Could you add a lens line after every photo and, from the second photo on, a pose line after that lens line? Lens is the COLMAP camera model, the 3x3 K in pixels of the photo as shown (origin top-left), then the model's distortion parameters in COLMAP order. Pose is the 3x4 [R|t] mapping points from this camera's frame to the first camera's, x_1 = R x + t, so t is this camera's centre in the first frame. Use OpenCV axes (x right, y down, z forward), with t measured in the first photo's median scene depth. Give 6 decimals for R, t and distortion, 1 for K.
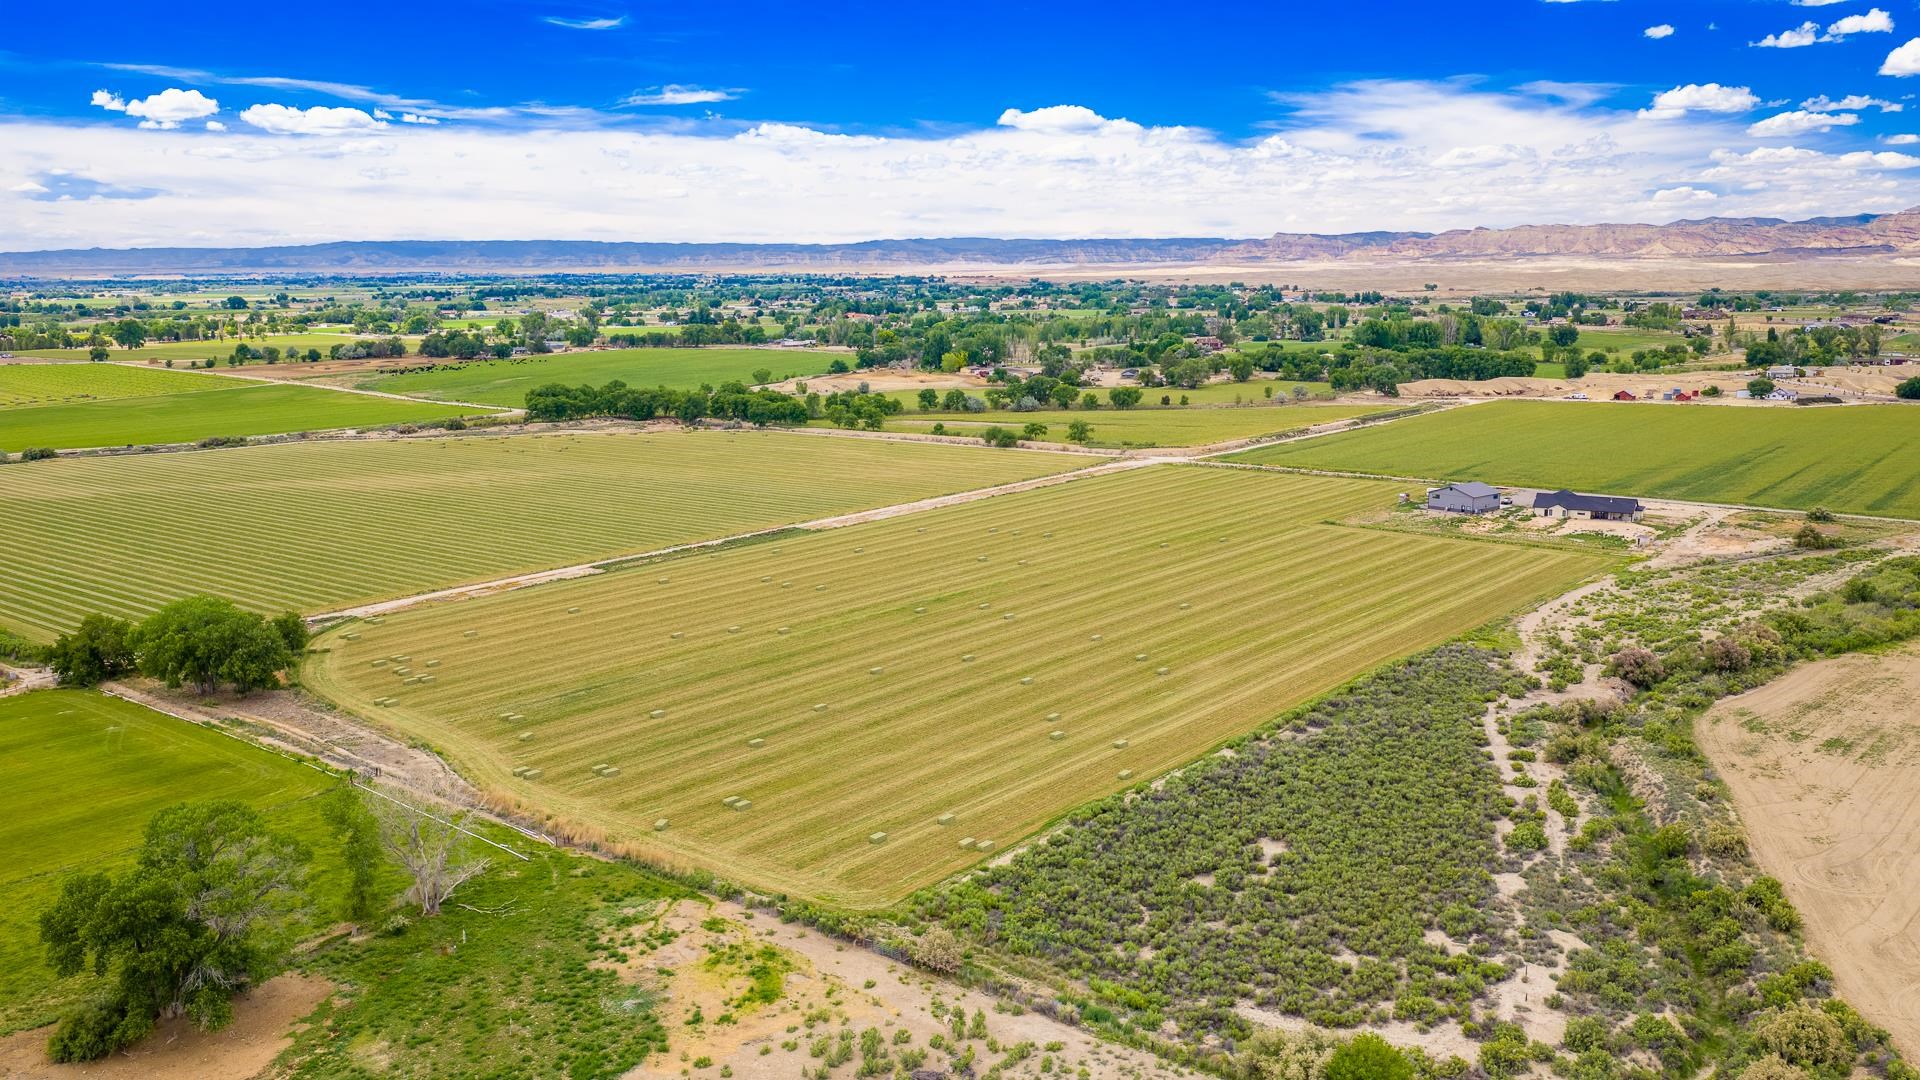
lens RADIAL K [[1584.8, 0, 968.6], [0, 1584.8, 543.1], [0, 0, 1]] dist [0.027423, -0.054280]
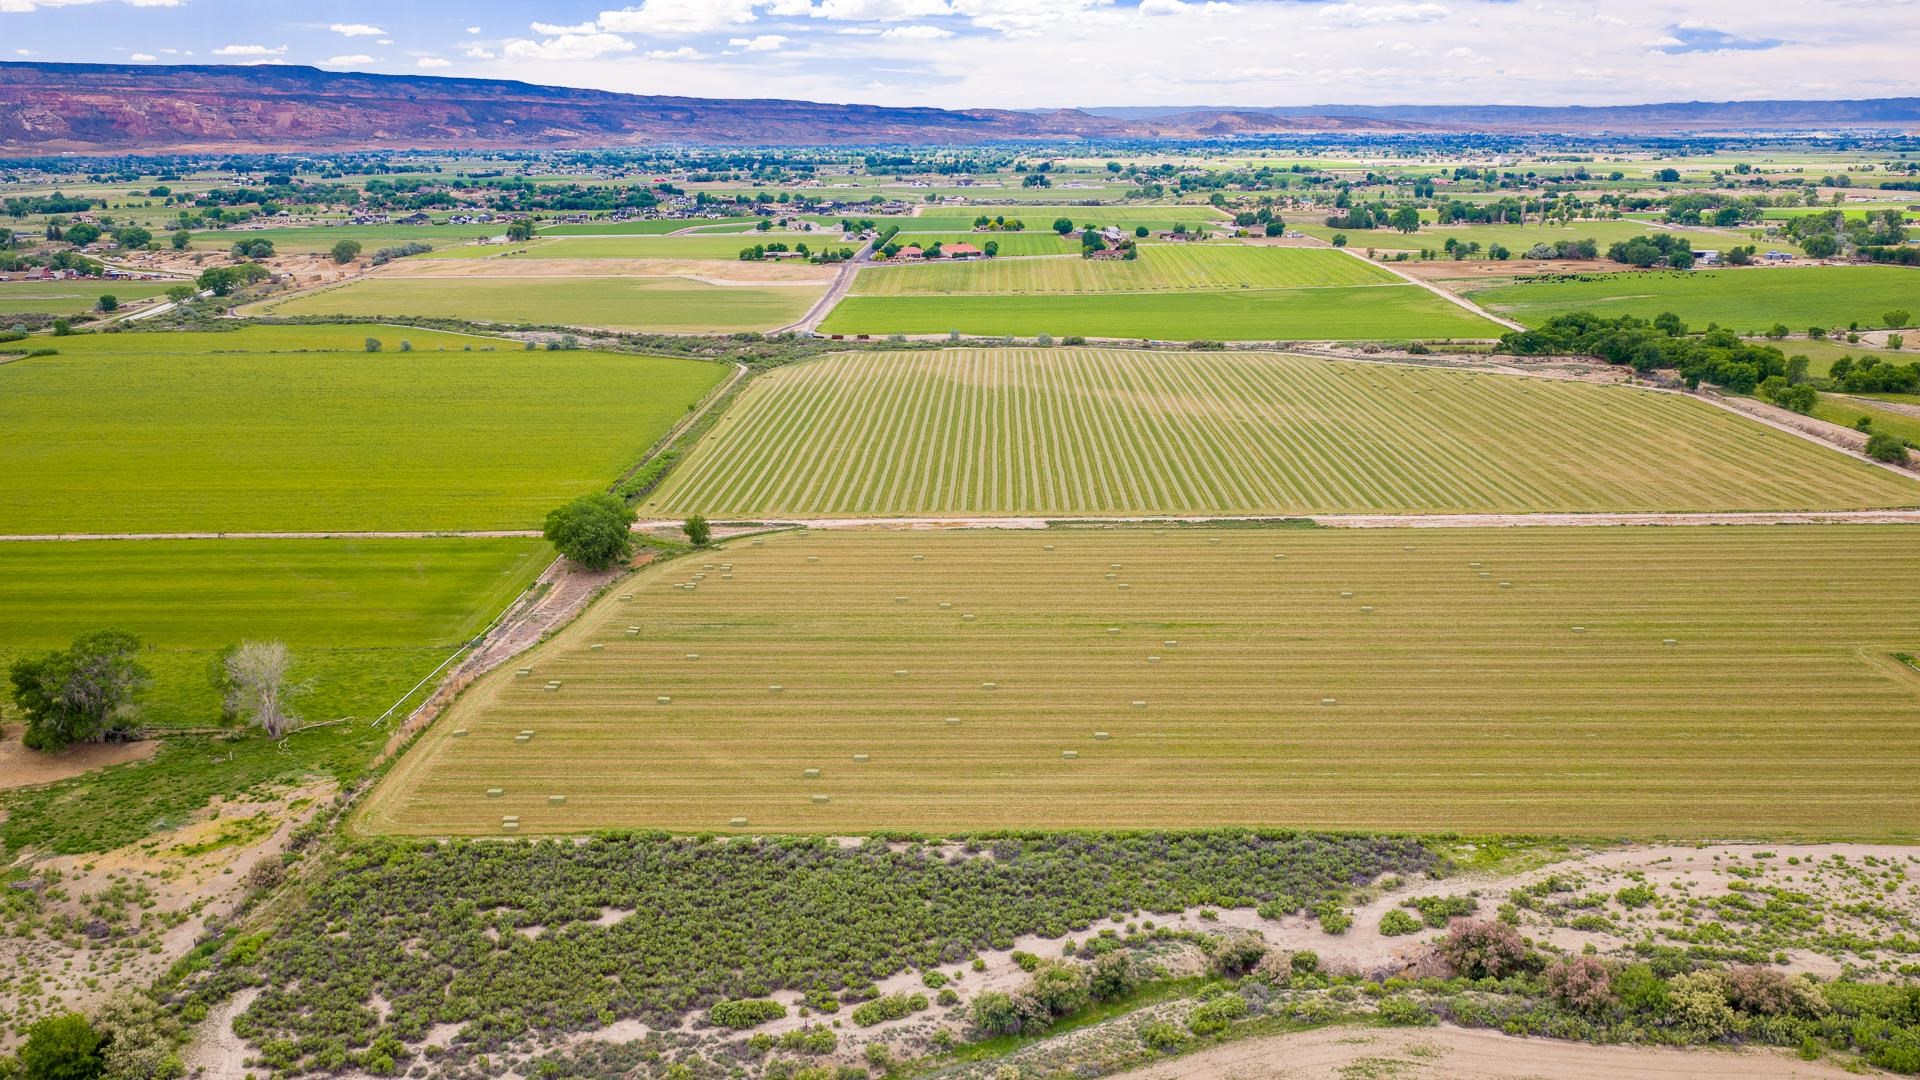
lens RADIAL K [[1584.8, 0, 968.6], [0, 1584.8, 543.1], [0, 0, 1]] dist [0.027423, -0.054280]
pose [[0.611036, 0.202107, -0.765368, 0.945934], [-0.134143, 0.979312, 0.151508, -0.213432], [0.780155, 0.010092, 0.625505, 0.442390]]
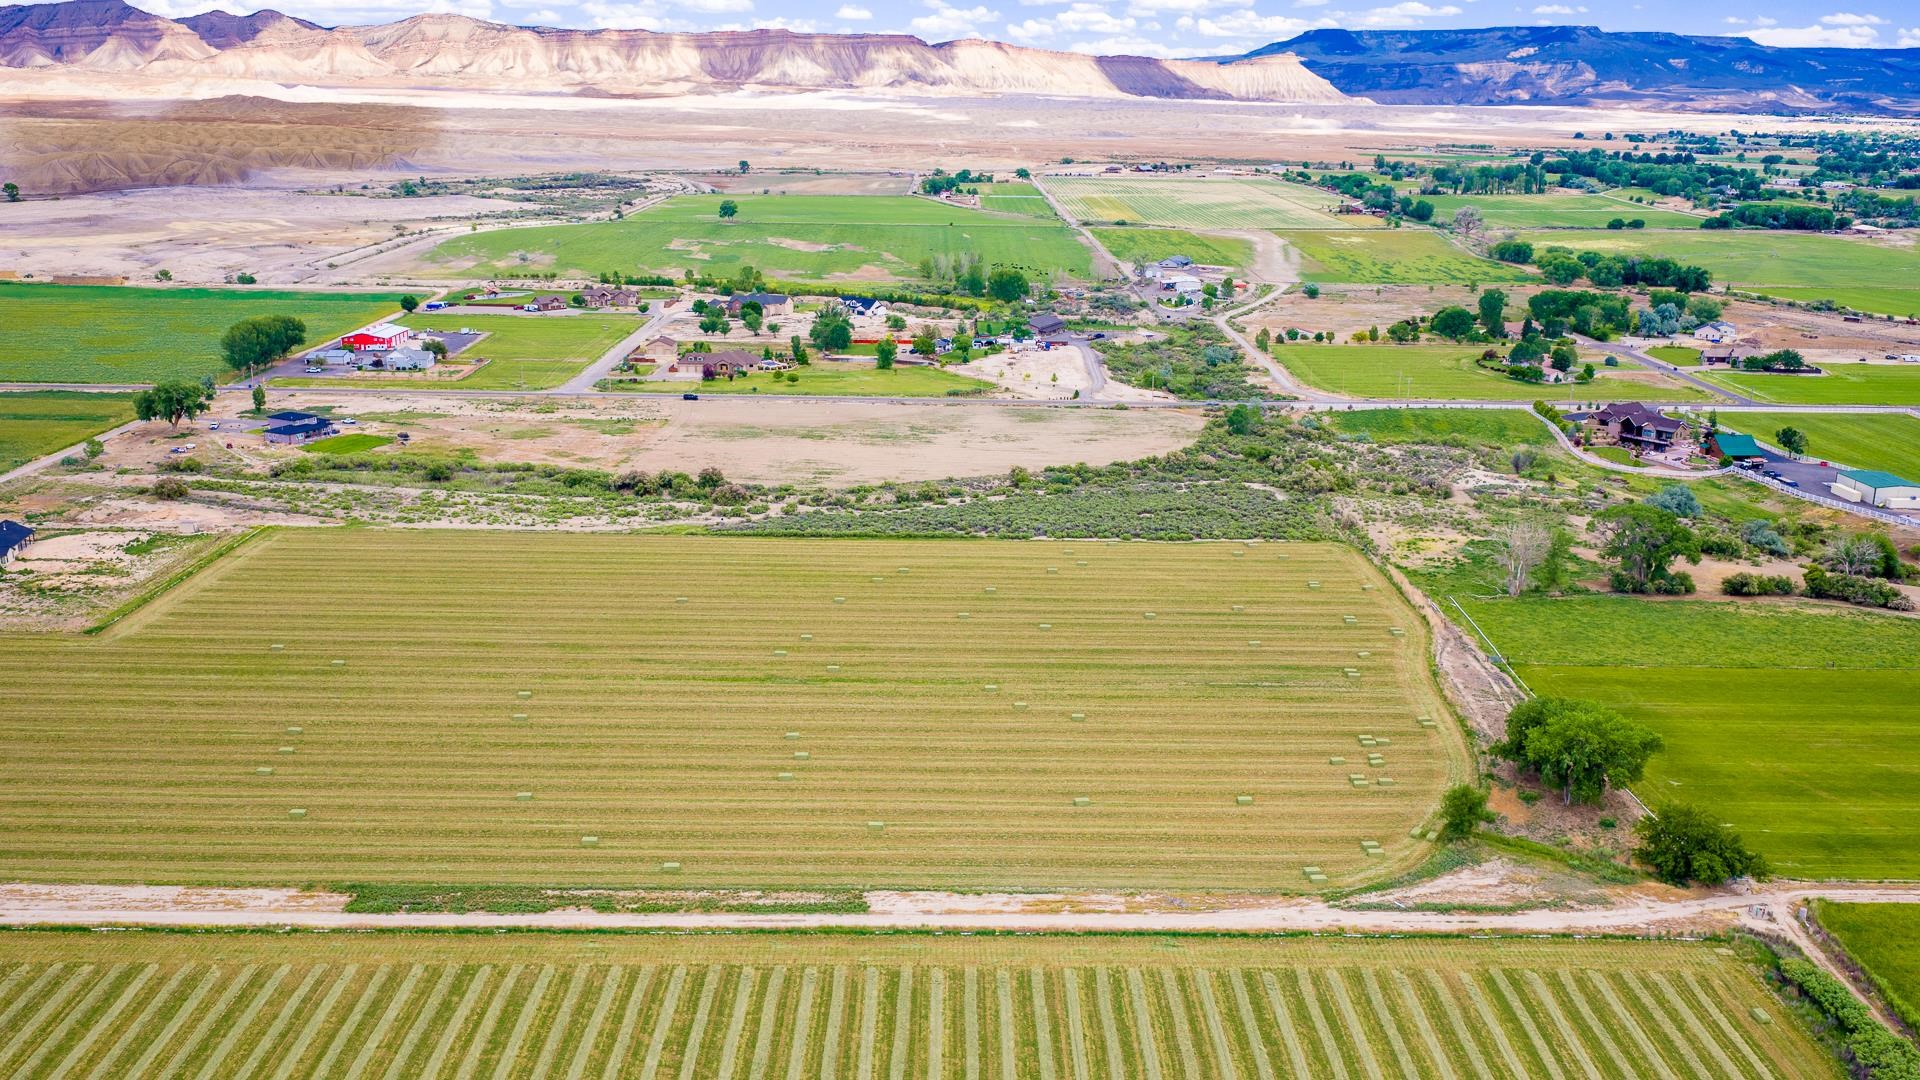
lens RADIAL K [[1584.8, 0, 968.6], [0, 1584.8, 543.1], [0, 0, 1]] dist [0.027423, -0.054280]
pose [[-0.634930, -0.208274, 0.743966, -1.072242], [0.130413, 0.920263, 0.368929, -0.507029], [-0.761483, 0.331267, -0.557141, 2.043064]]
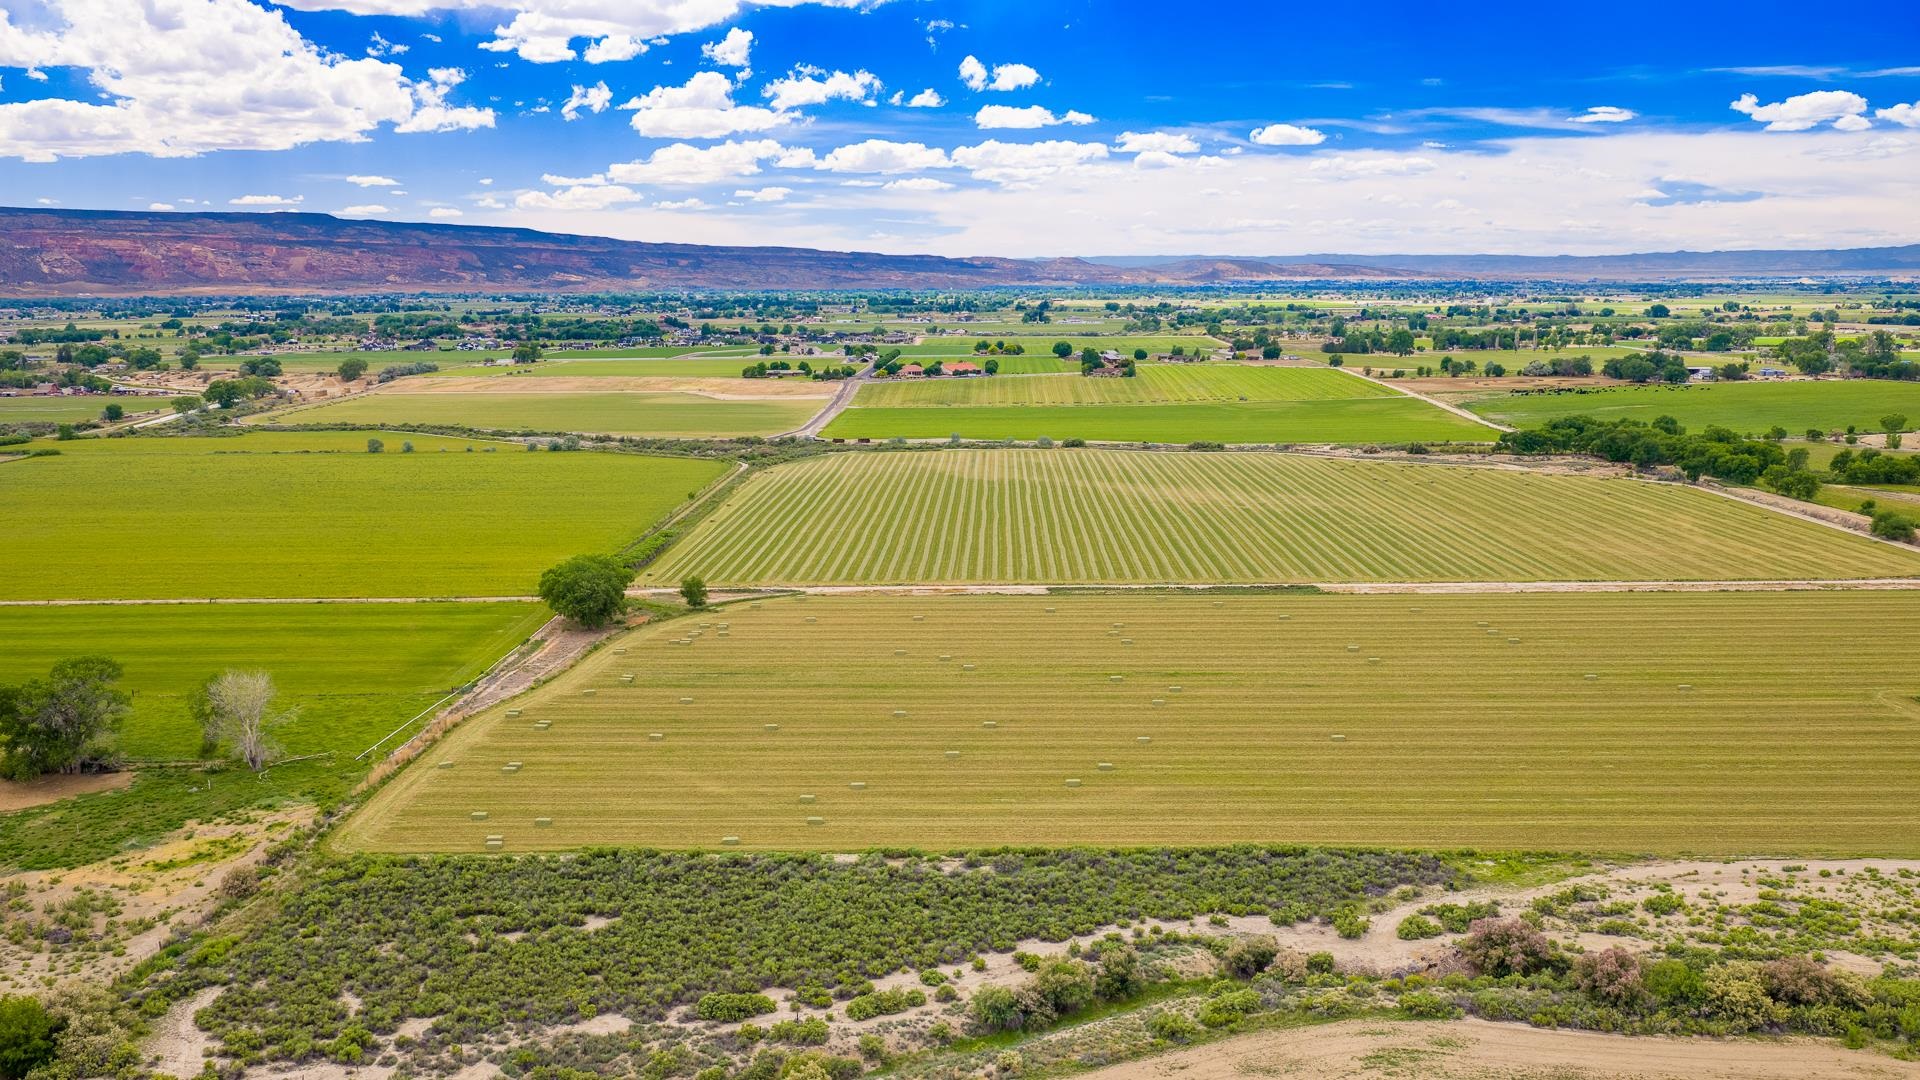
lens RADIAL K [[1584.8, 0, 968.6], [0, 1584.8, 543.1], [0, 0, 1]] dist [0.027423, -0.054280]
pose [[0.610688, 0.134013, -0.780449, 0.945765], [-0.135305, 0.988741, 0.063906, -0.127691], [0.780226, 0.066572, 0.621945, 0.457321]]
